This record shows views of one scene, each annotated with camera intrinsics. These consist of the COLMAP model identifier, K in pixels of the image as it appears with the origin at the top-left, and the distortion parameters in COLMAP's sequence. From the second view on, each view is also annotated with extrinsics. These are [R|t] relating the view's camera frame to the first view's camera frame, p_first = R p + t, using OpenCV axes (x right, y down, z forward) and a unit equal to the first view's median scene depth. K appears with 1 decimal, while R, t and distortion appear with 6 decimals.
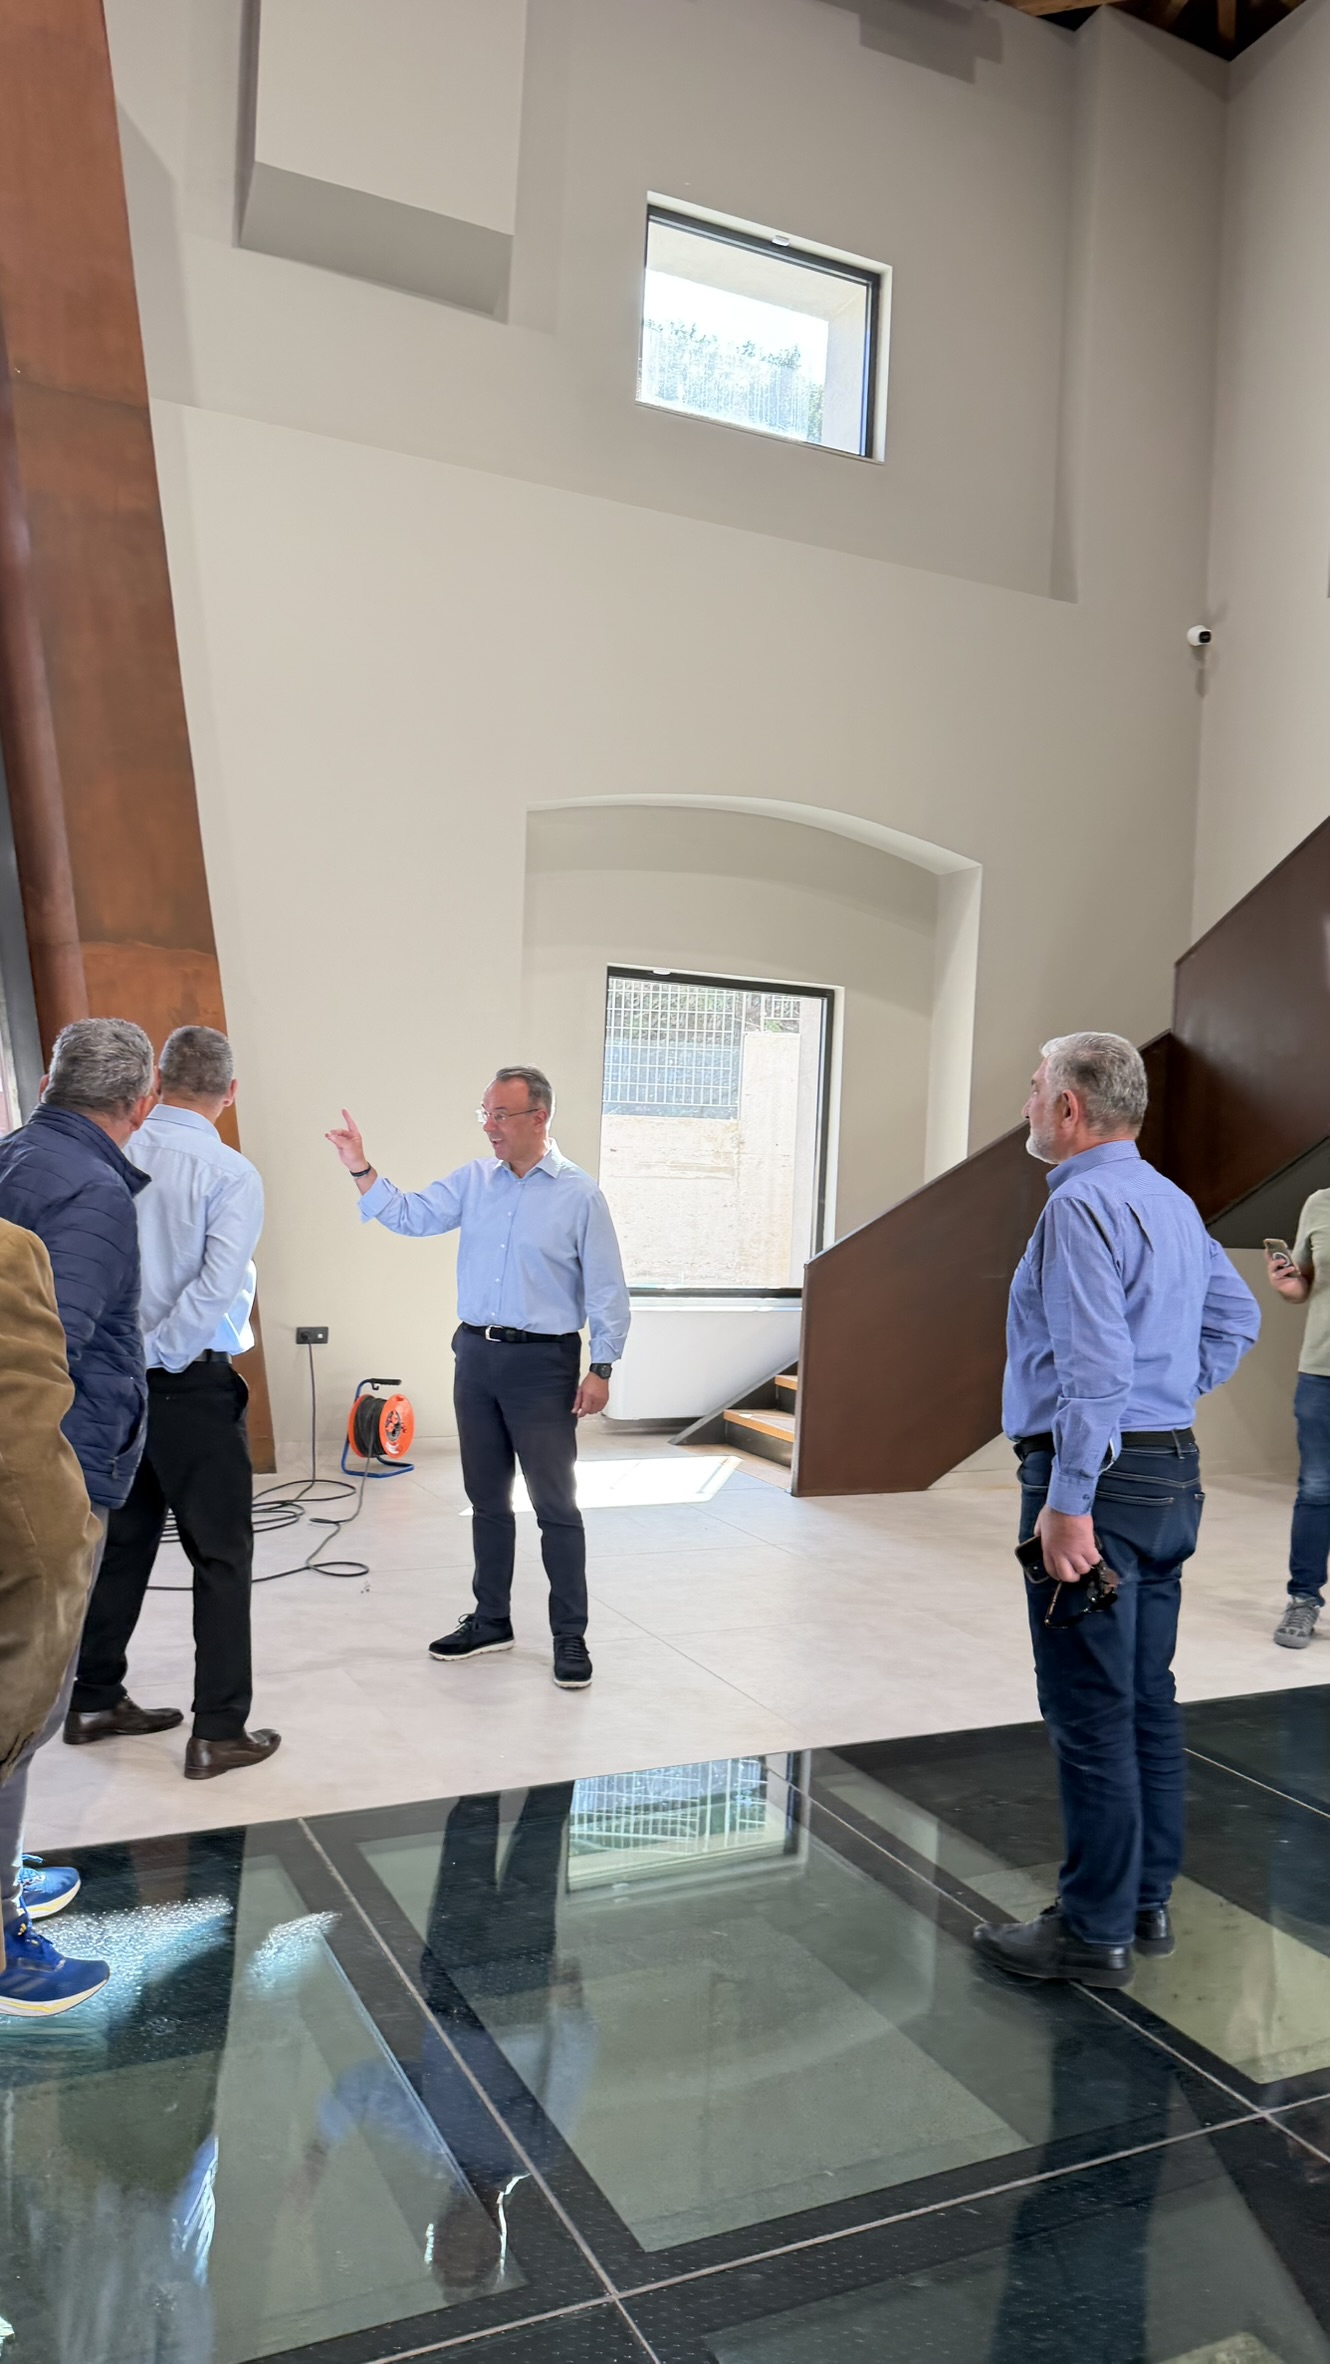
lens RADIAL K [[1719.2, 0, 657.2], [0, 1719.2, 1188.3], [0, 0, 1]] dist [0.044357, -0.047221]
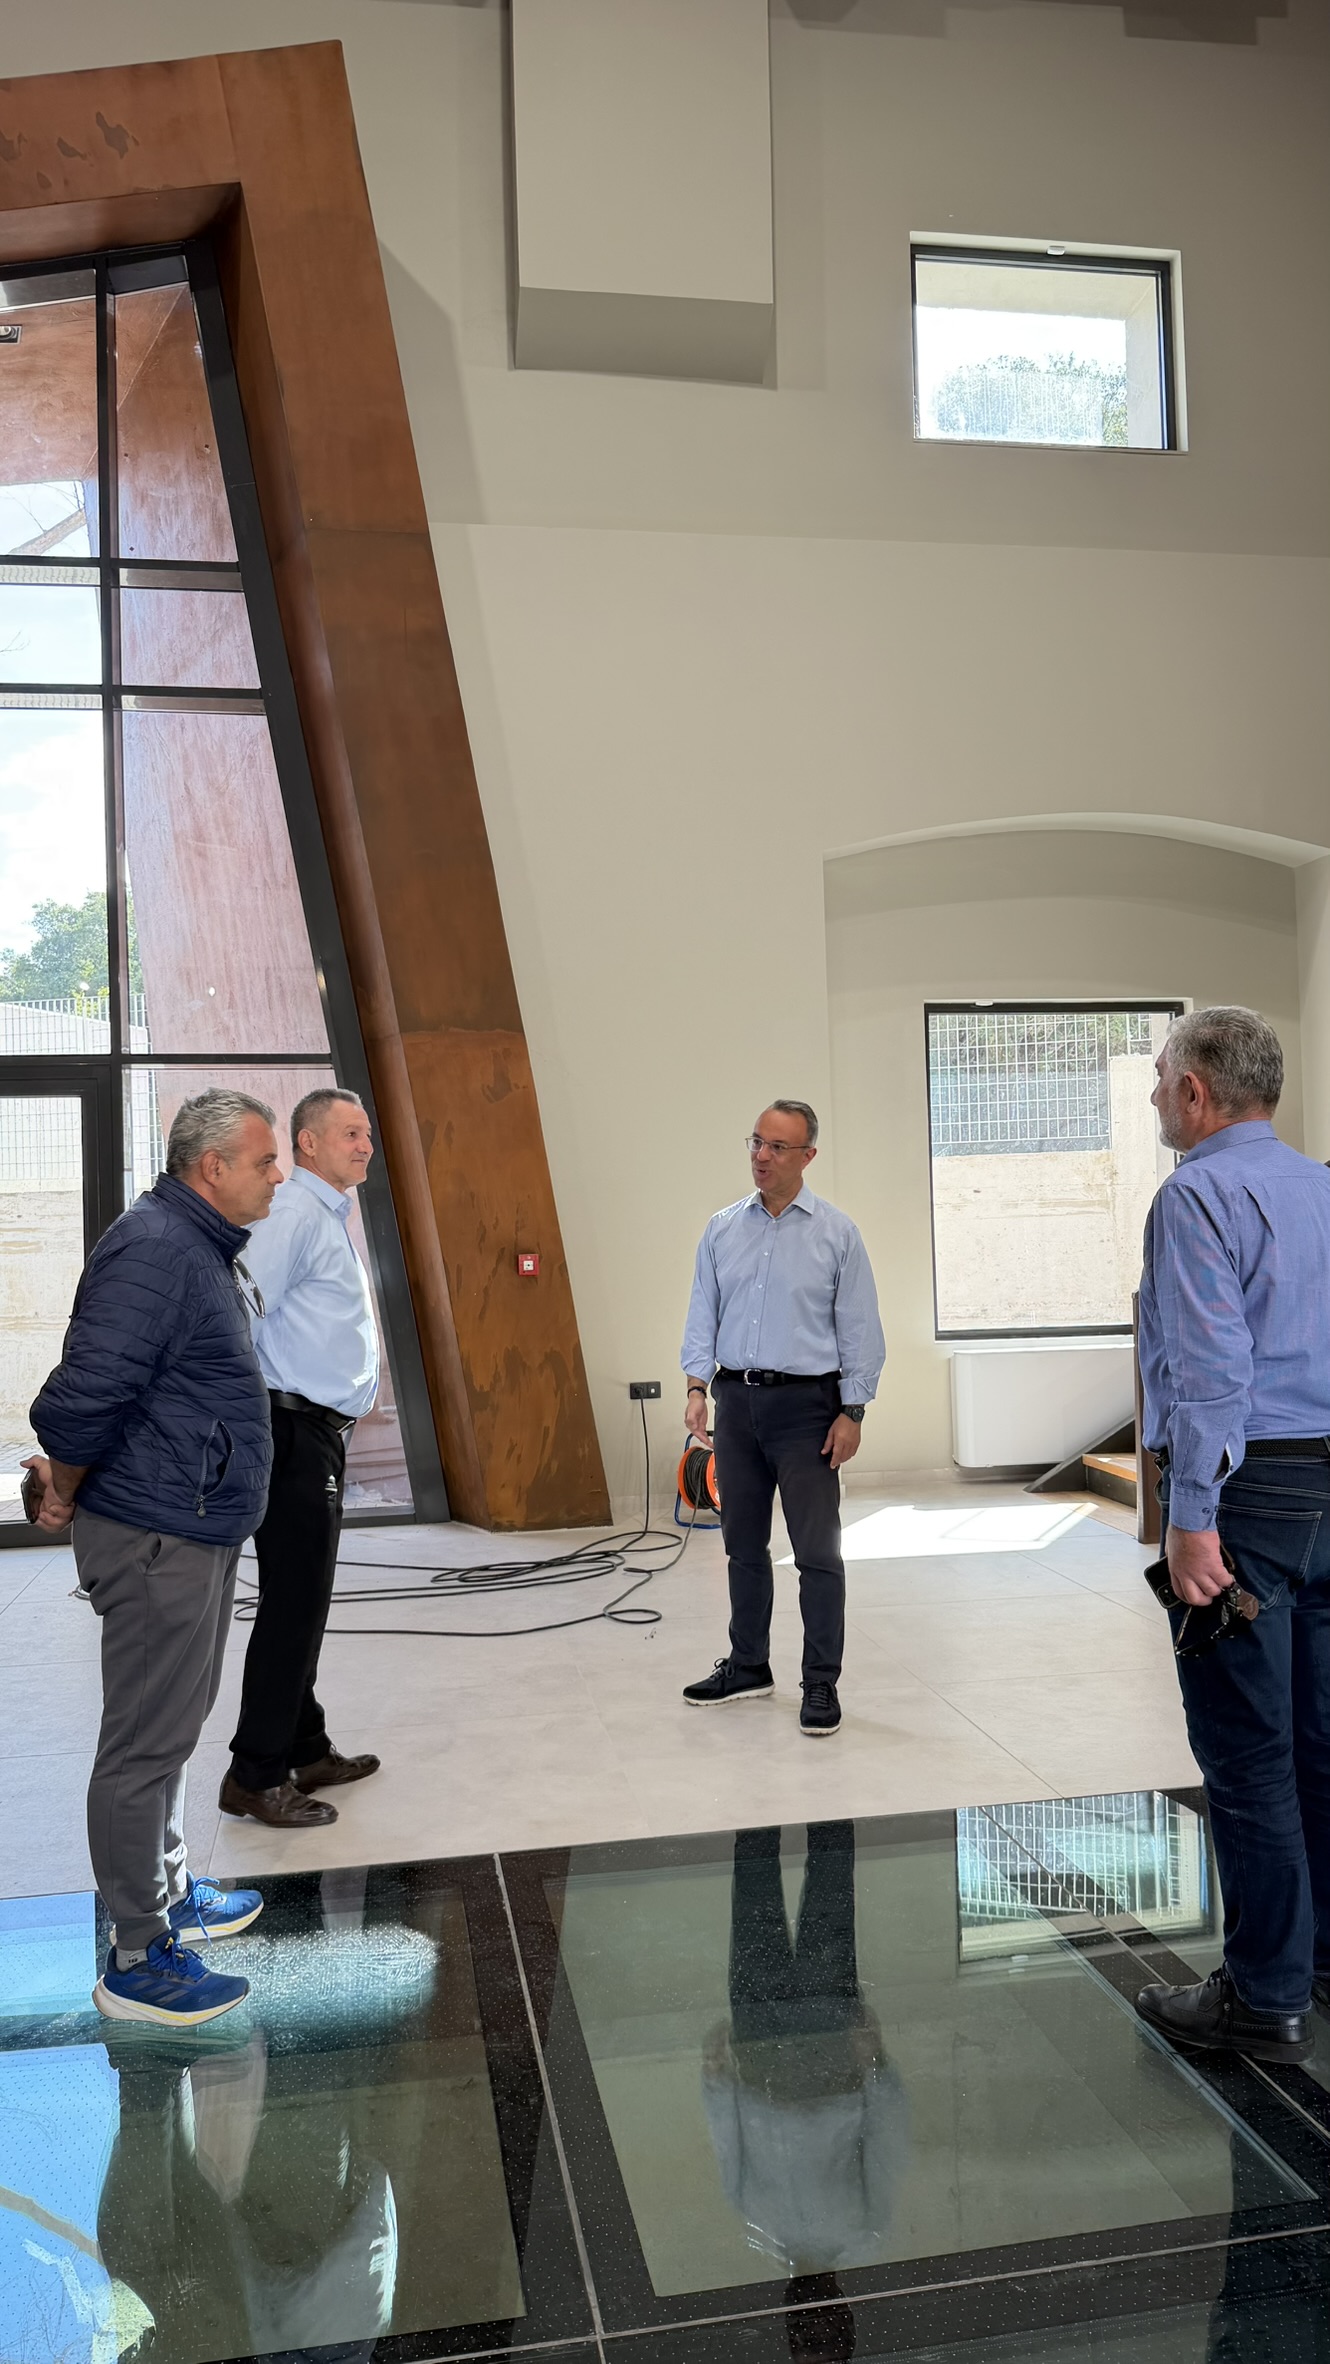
lens RADIAL K [[1719.2, 0, 671.2], [0, 1719.2, 1188.0], [0, 0, 1]] dist [0.044357, -0.047221]
pose [[0.961243, -0.076268, -0.264943, 0.106869], [0.066303, 0.996722, -0.046368, 0.014920], [0.267611, 0.027004, 0.963149, 0.018917]]
